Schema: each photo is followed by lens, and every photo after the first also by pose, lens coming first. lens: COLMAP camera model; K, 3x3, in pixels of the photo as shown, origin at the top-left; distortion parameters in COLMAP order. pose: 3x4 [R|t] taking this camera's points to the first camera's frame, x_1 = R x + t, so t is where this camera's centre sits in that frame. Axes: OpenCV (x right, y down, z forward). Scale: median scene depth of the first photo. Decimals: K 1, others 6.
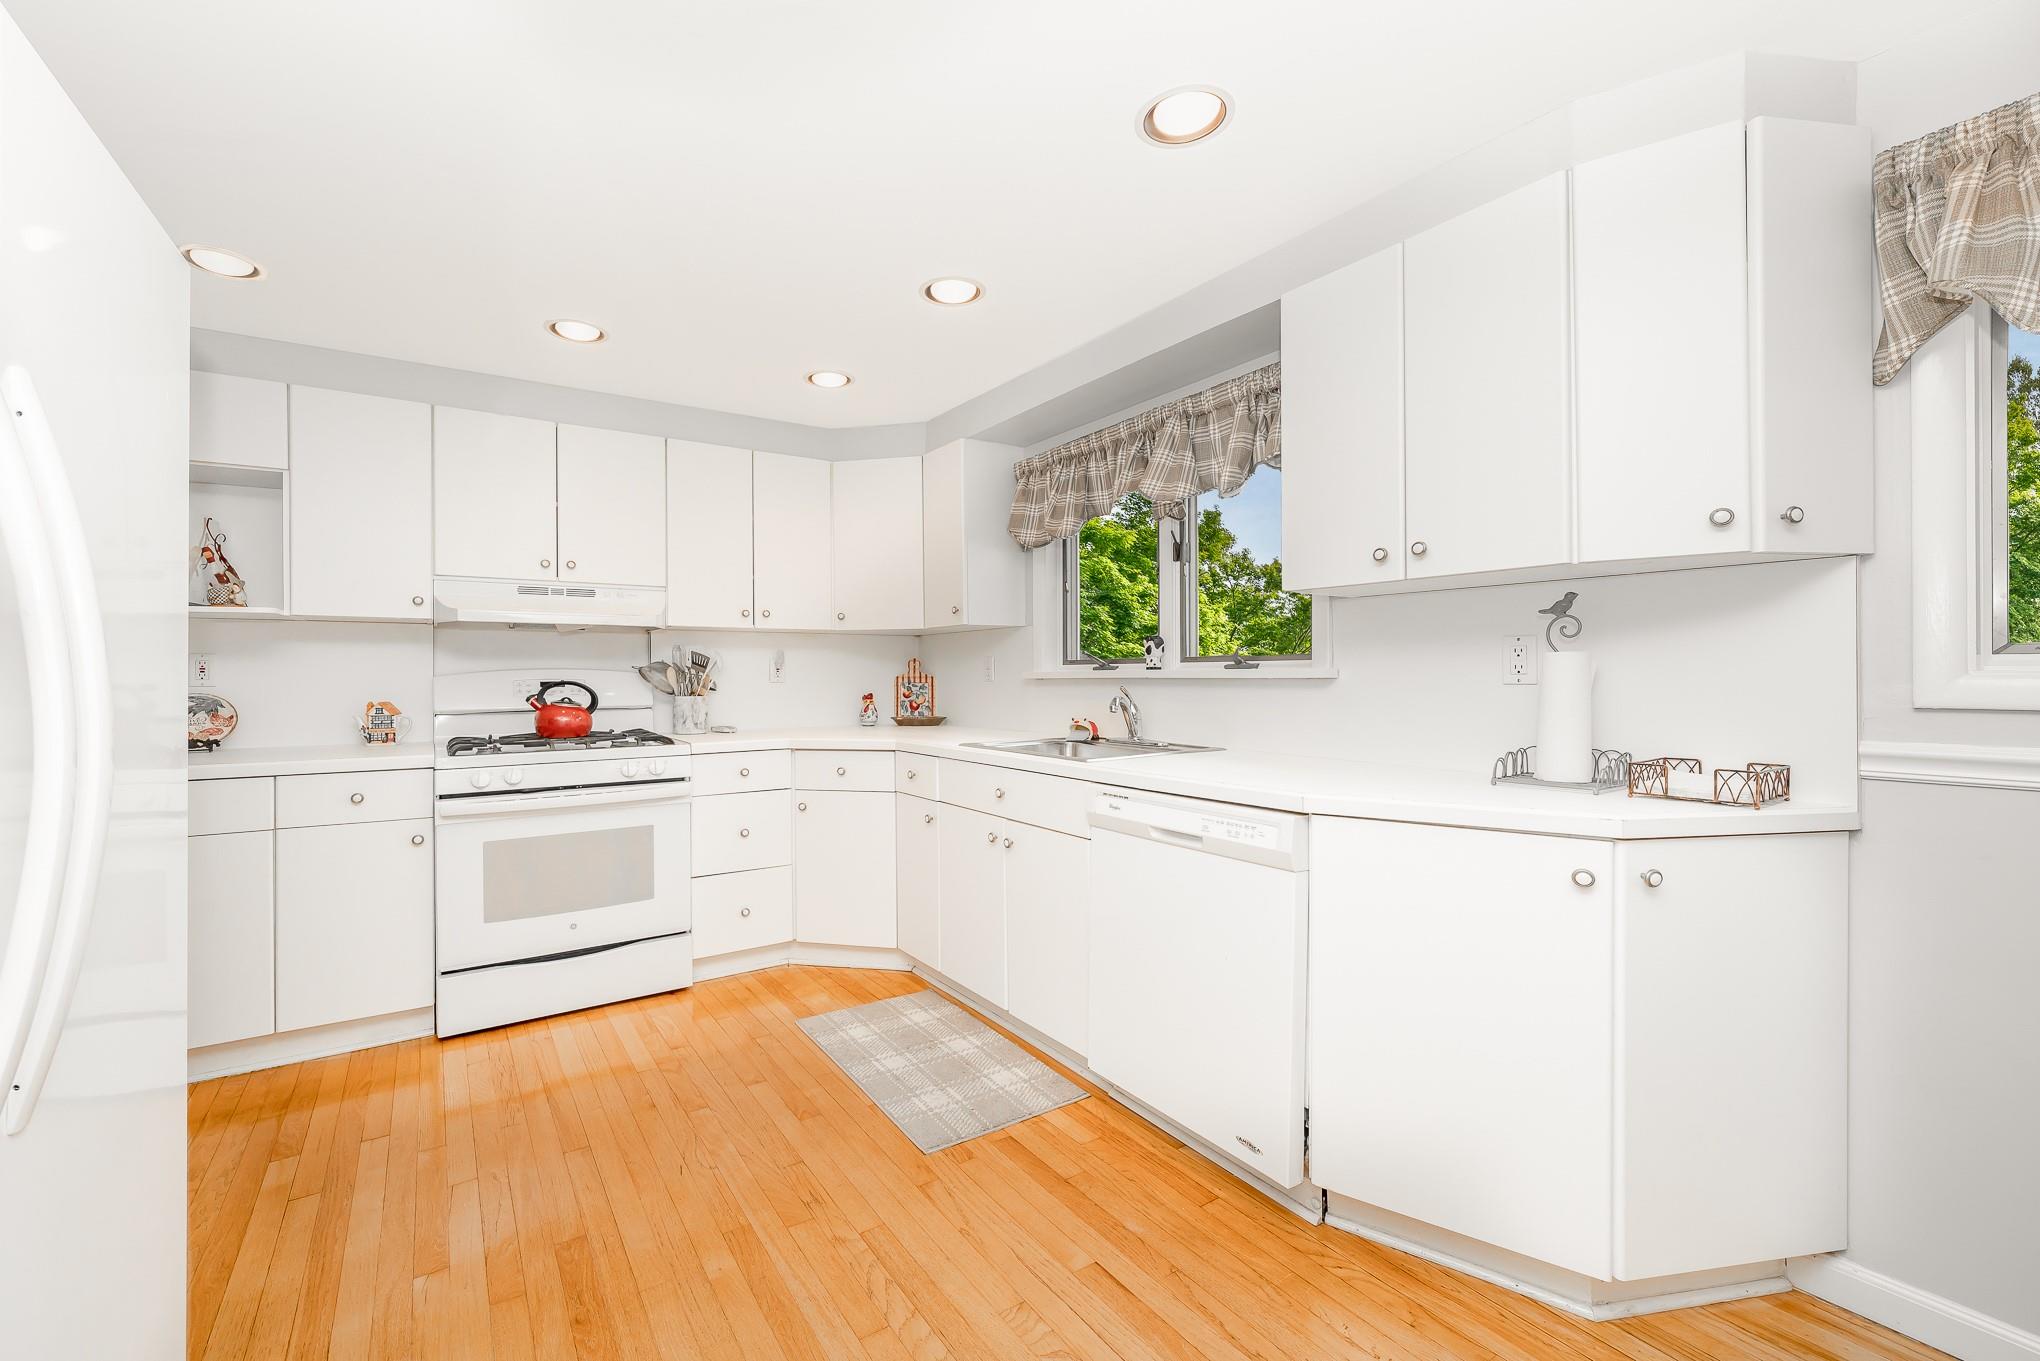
lens RADIAL K [[857.8, 0, 1038.2], [0, 857.8, 667.0], [0, 0, 1]] dist [0.003474, -0.000026]
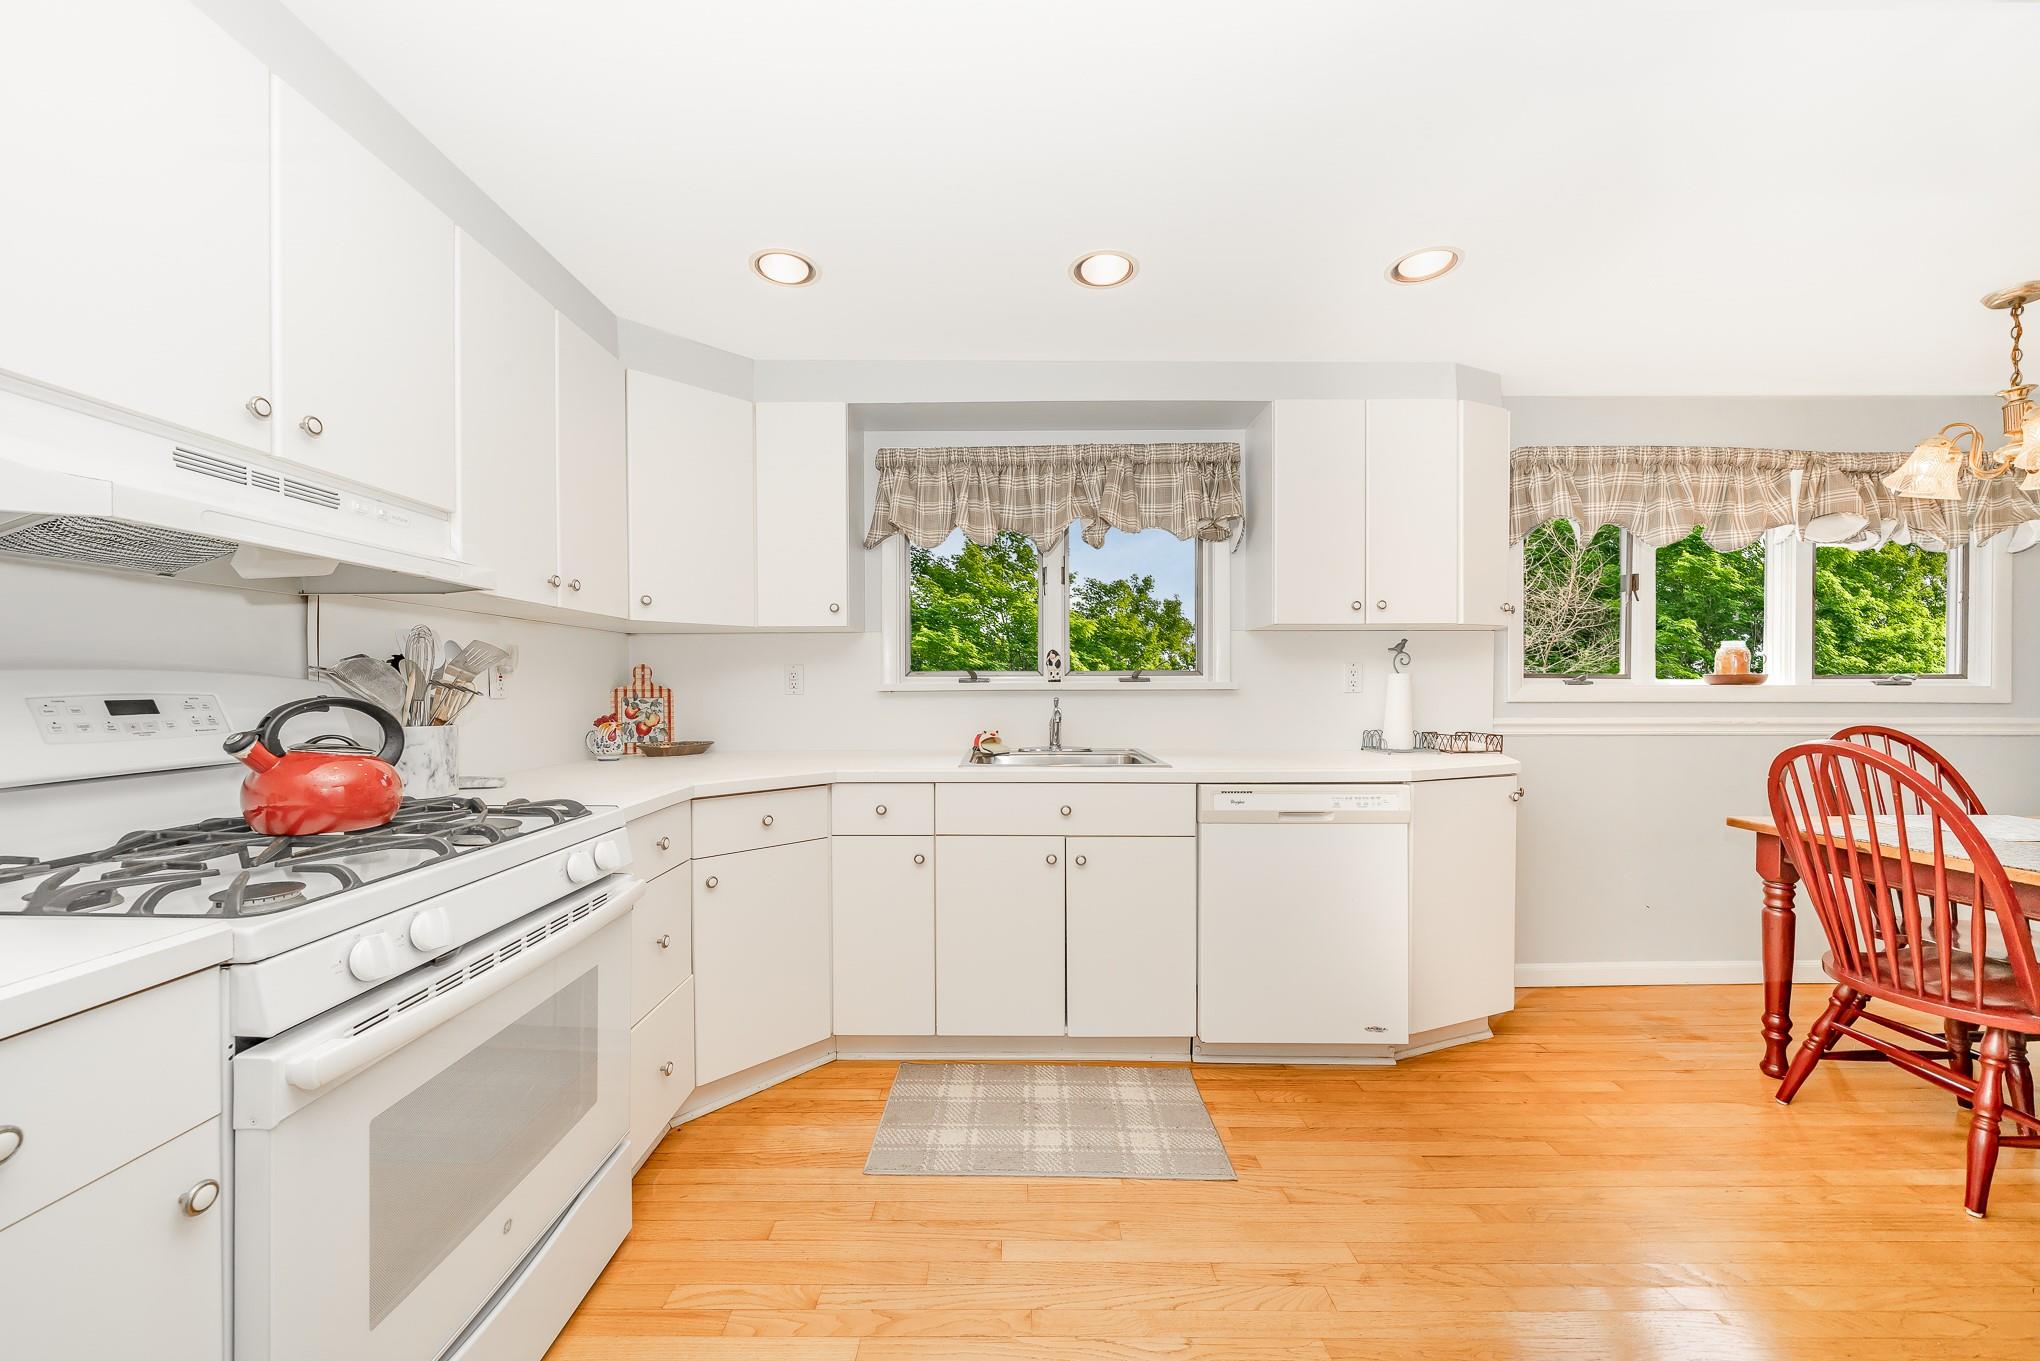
lens RADIAL K [[738.1, 0, 1030.0], [0, 738.1, 689.7], [0, 0, 1]] dist [-0.000375, 0.000518]
pose [[0.563798, 0.000539, 0.825912, -0.751357], [-0.006753, 0.999969, 0.003958, 0.010526], [-0.825885, -0.007809, 0.563785, 0.577041]]
